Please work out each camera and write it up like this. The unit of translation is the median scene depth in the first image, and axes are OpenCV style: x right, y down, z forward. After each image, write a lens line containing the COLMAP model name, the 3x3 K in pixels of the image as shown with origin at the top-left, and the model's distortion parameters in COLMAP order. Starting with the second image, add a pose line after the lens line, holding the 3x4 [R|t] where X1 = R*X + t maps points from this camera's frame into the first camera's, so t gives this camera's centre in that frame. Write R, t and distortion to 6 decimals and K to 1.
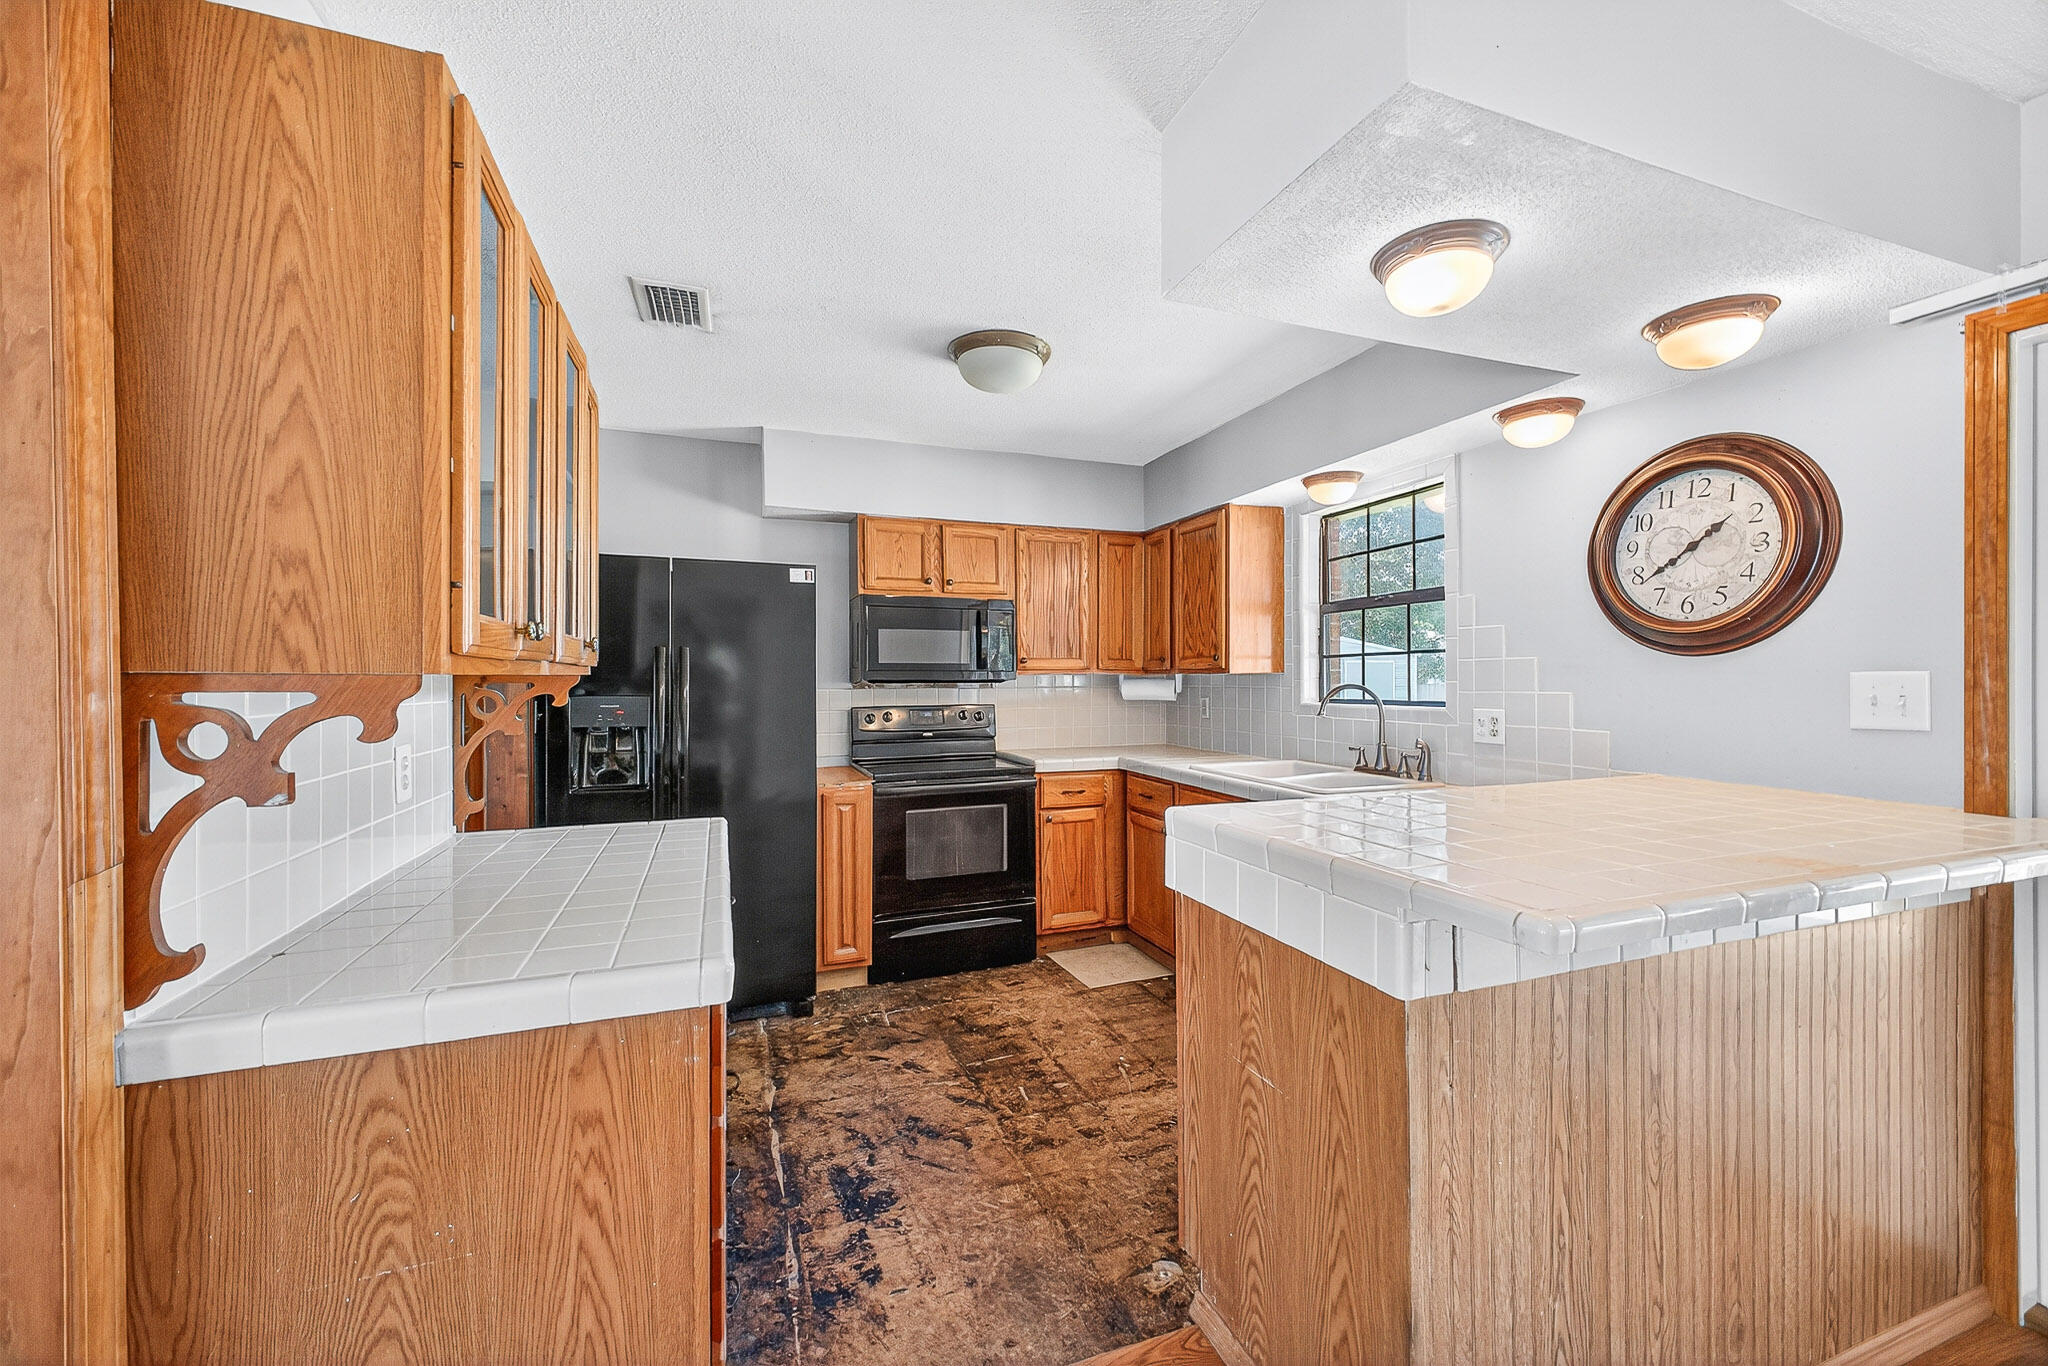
lens RADIAL K [[806.0, 0, 1020.8], [0, 806.0, 681.5], [0, 0, 1]] dist [0.030008, -0.012586]
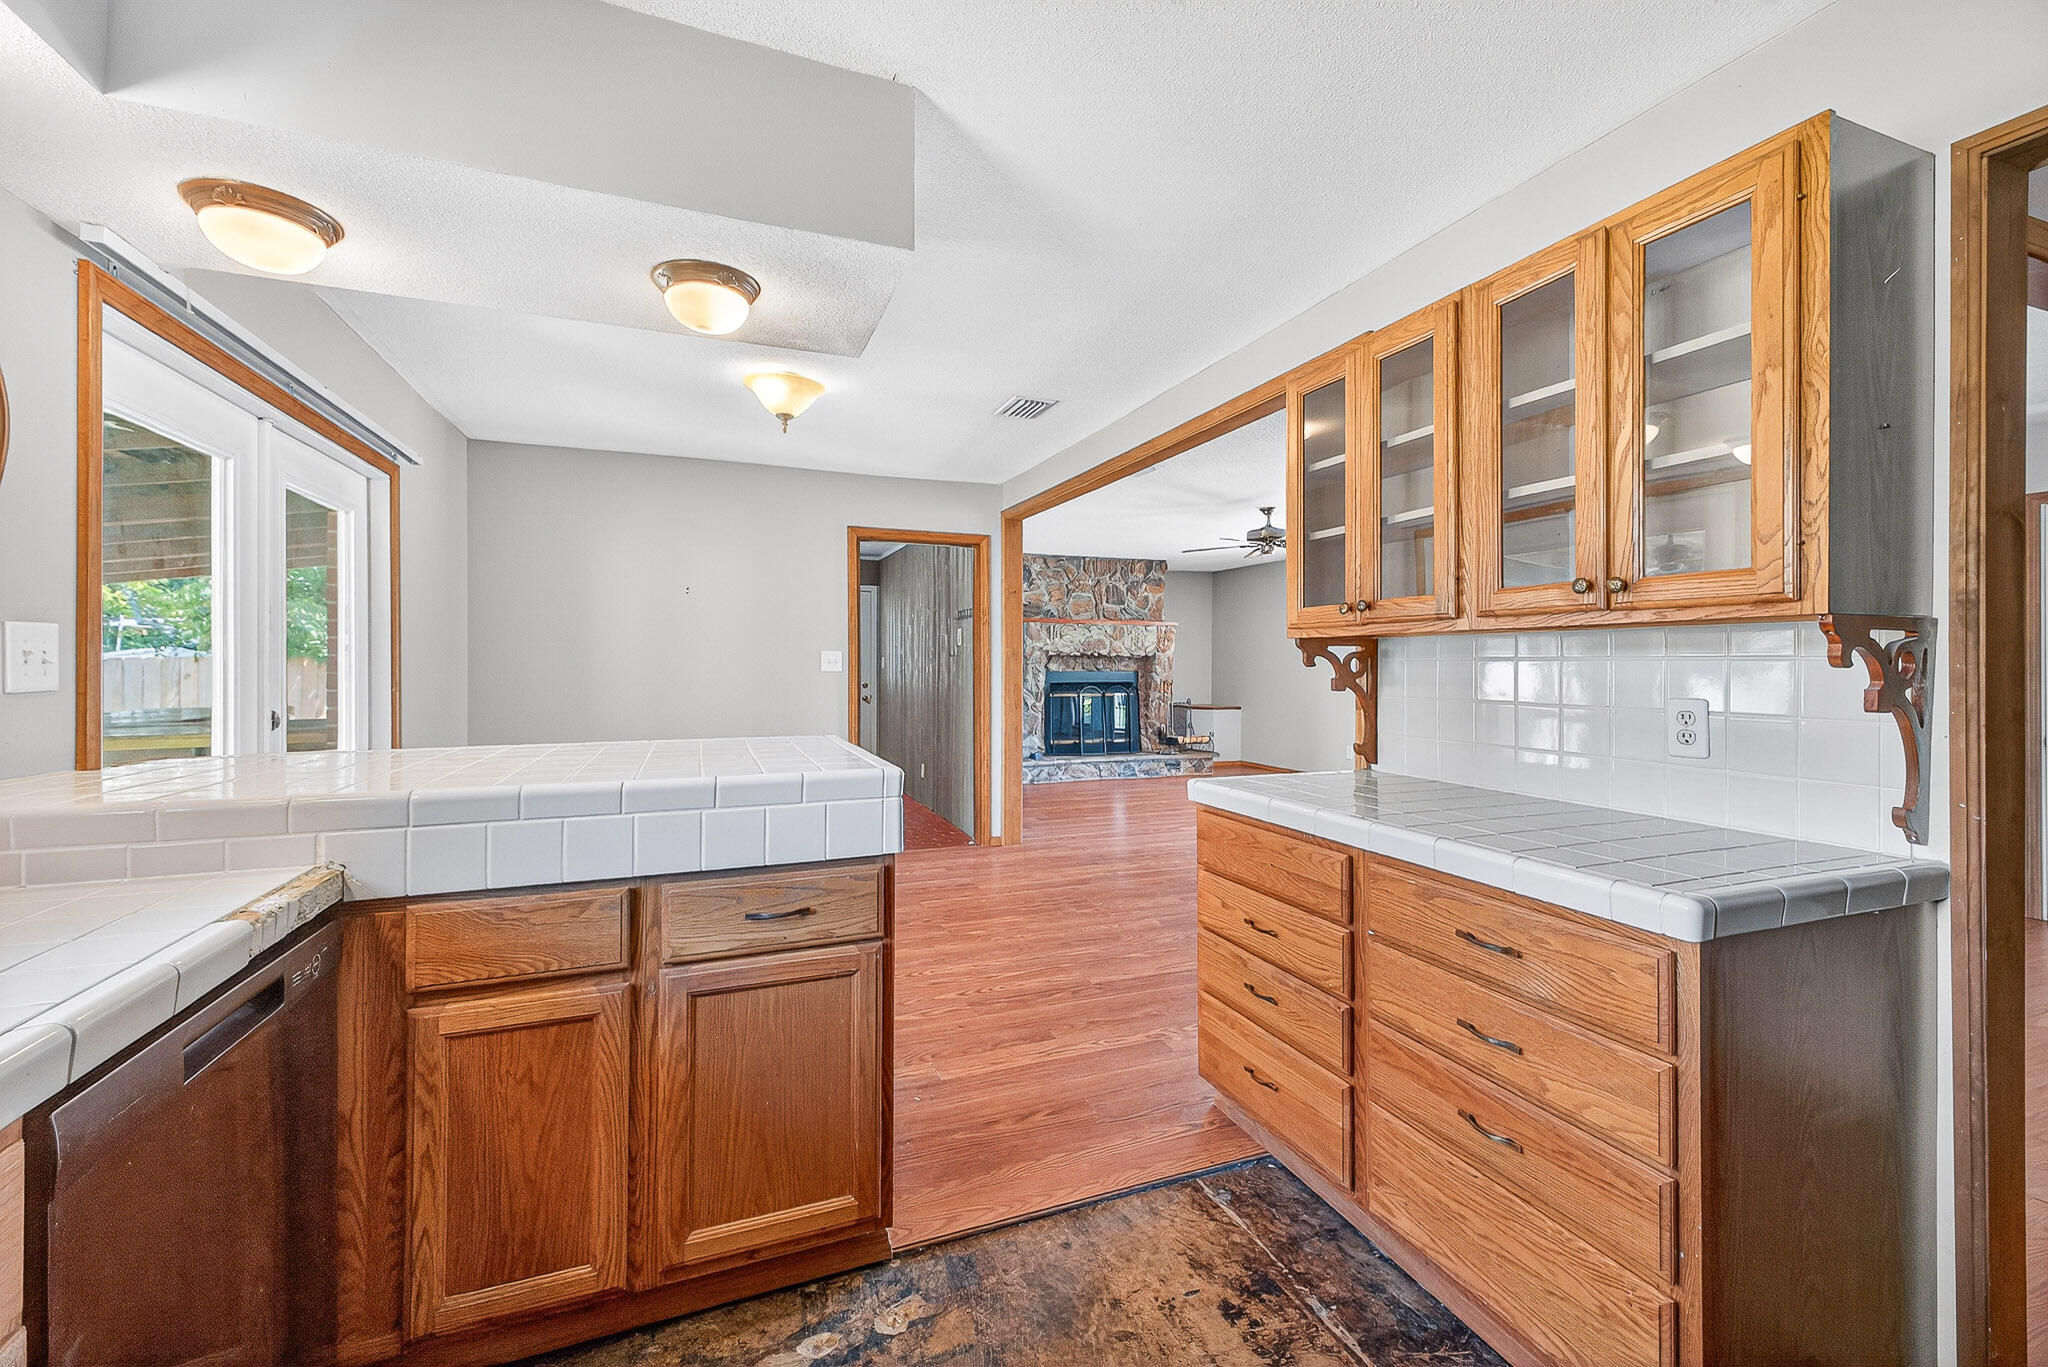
lens RADIAL K [[812.2, 0, 1022.0], [0, 812.2, 663.6], [0, 0, 1]] dist [0.023288, -0.006804]
pose [[-0.999780, 0.000629, -0.020973, 0.046589], [0.000545, 0.999992, 0.004004, 0.022174], [0.020975, 0.003992, -0.999772, 1.434131]]
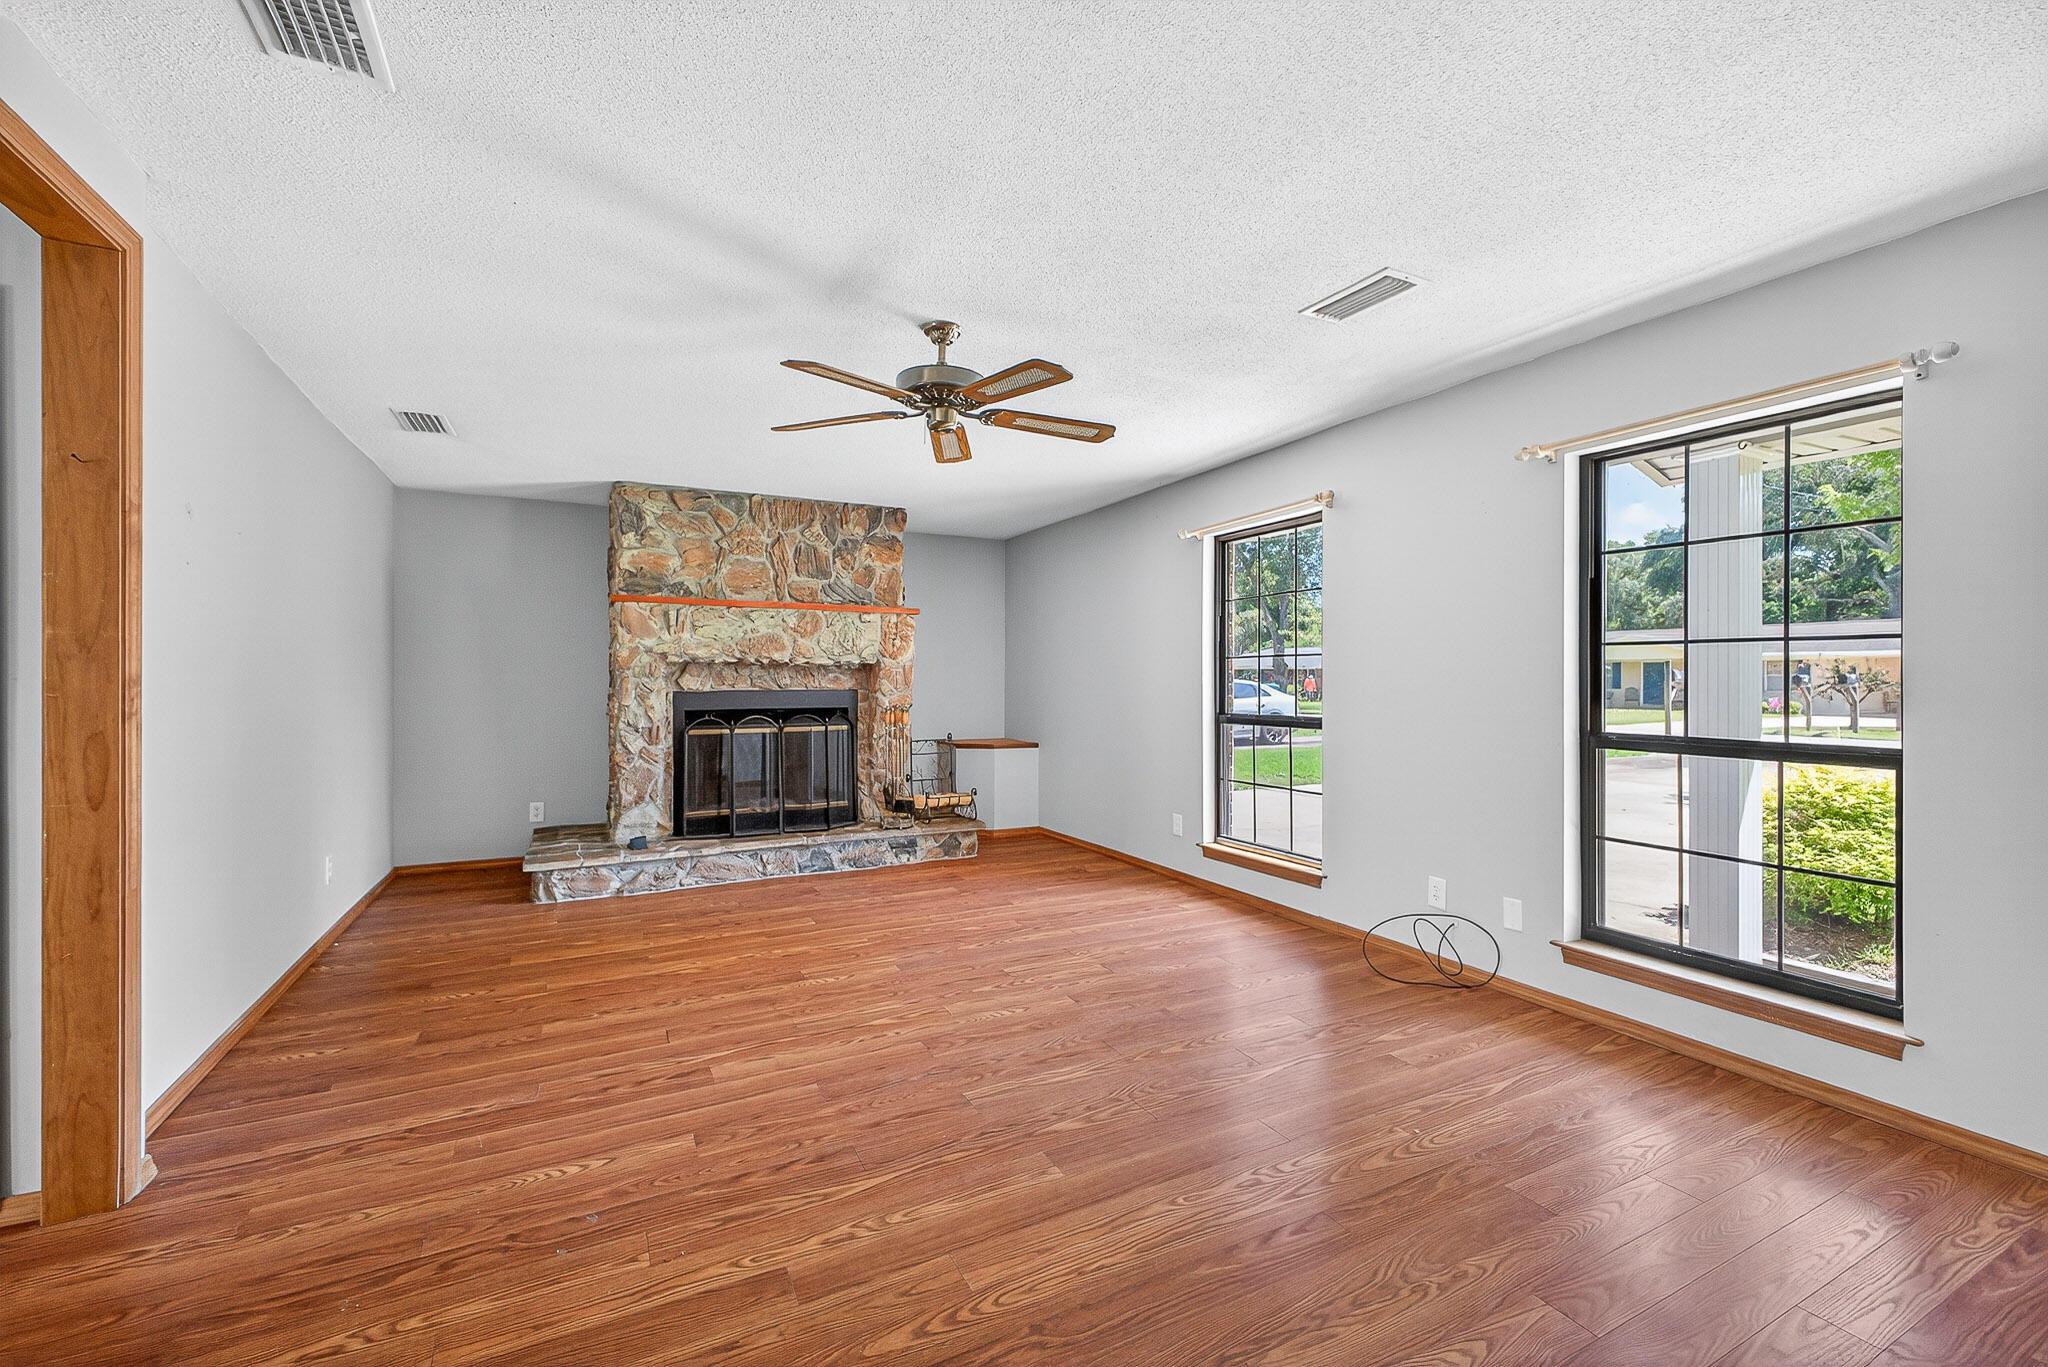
lens RADIAL K [[853.0, 0, 1029.9], [0, 853.0, 681.5], [0, 0, 1]] dist [0.008628, -0.000389]
pose [[-0.990595, 0.003045, -0.136791, -0.772586], [0.002108, 0.999973, 0.006991, 0.035559], [0.136809, 0.006637, -0.990575, 0.037946]]
